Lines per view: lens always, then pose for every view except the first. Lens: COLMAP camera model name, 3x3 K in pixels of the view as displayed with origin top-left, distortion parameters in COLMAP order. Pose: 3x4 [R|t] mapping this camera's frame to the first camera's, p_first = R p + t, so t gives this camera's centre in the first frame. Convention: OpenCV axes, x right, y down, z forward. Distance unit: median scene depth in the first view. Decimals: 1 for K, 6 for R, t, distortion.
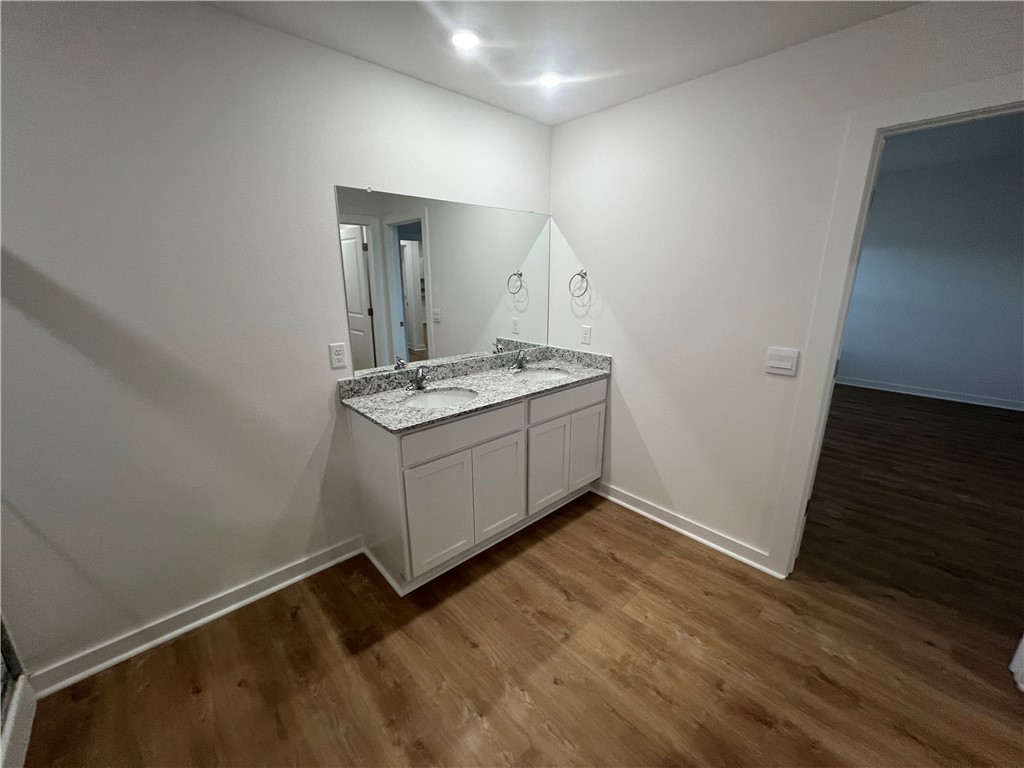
lens RADIAL K [[409.4, 0, 512.0], [0, 409.4, 384.0], [0, 0, 1]] dist [0.005777, -0.000055]
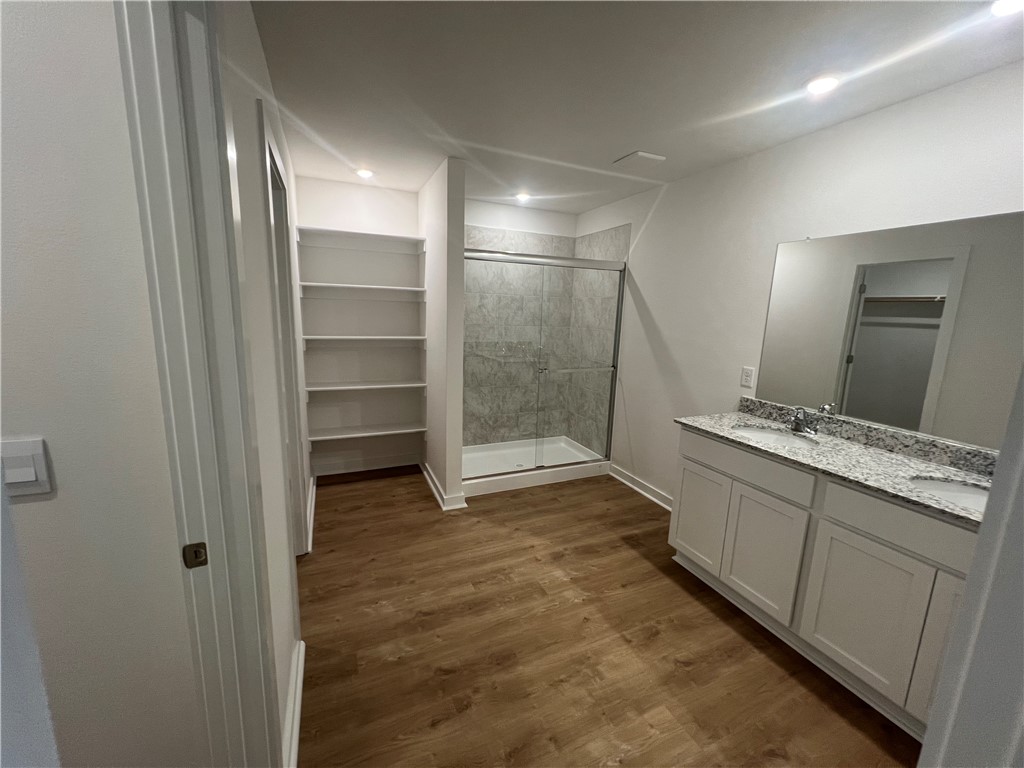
lens RADIAL K [[409.4, 0, 512.0], [0, 409.4, 384.0], [0, 0, 1]] dist [0.005777, -0.000055]
pose [[-0.319197, 0.158077, -0.934412, 1.124947], [-0.279798, 0.926317, 0.252287, -0.188495], [0.905442, 0.341976, -0.251448, 0.770686]]
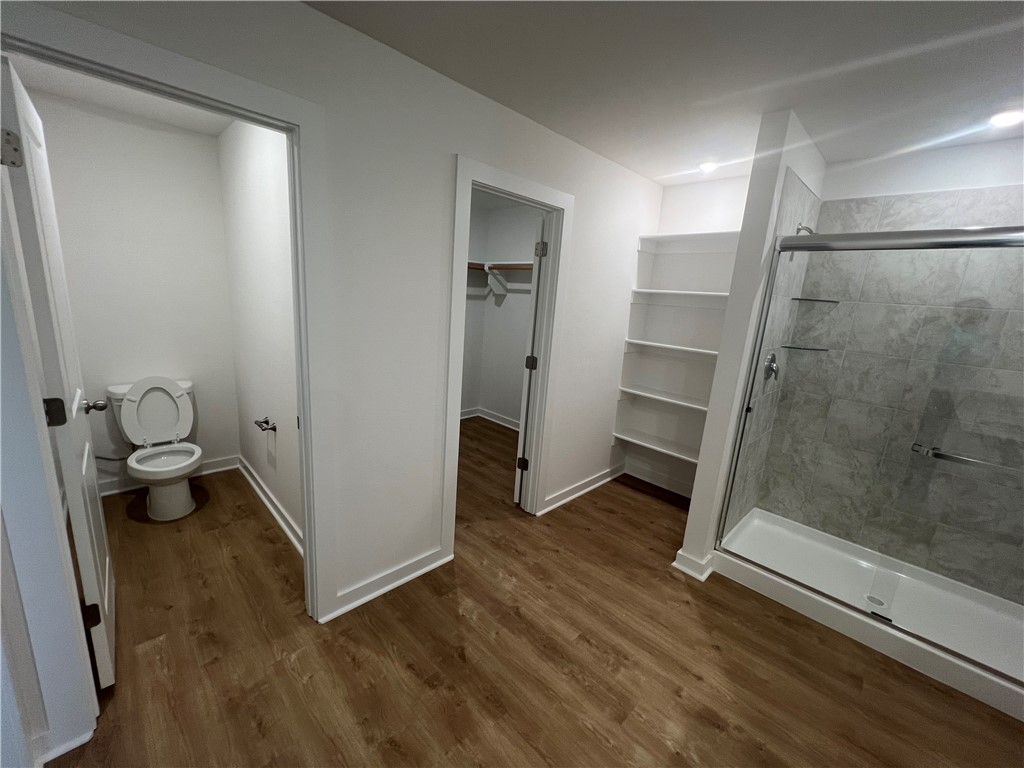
lens RADIAL K [[409.4, 0, 512.0], [0, 409.4, 384.0], [0, 0, 1]] dist [0.005777, -0.000055]
pose [[-0.996867, -0.058231, -0.053532, 0.353482], [-0.076410, 0.883872, 0.461445, -0.336082], [0.020445, 0.464089, -0.885553, 1.202984]]
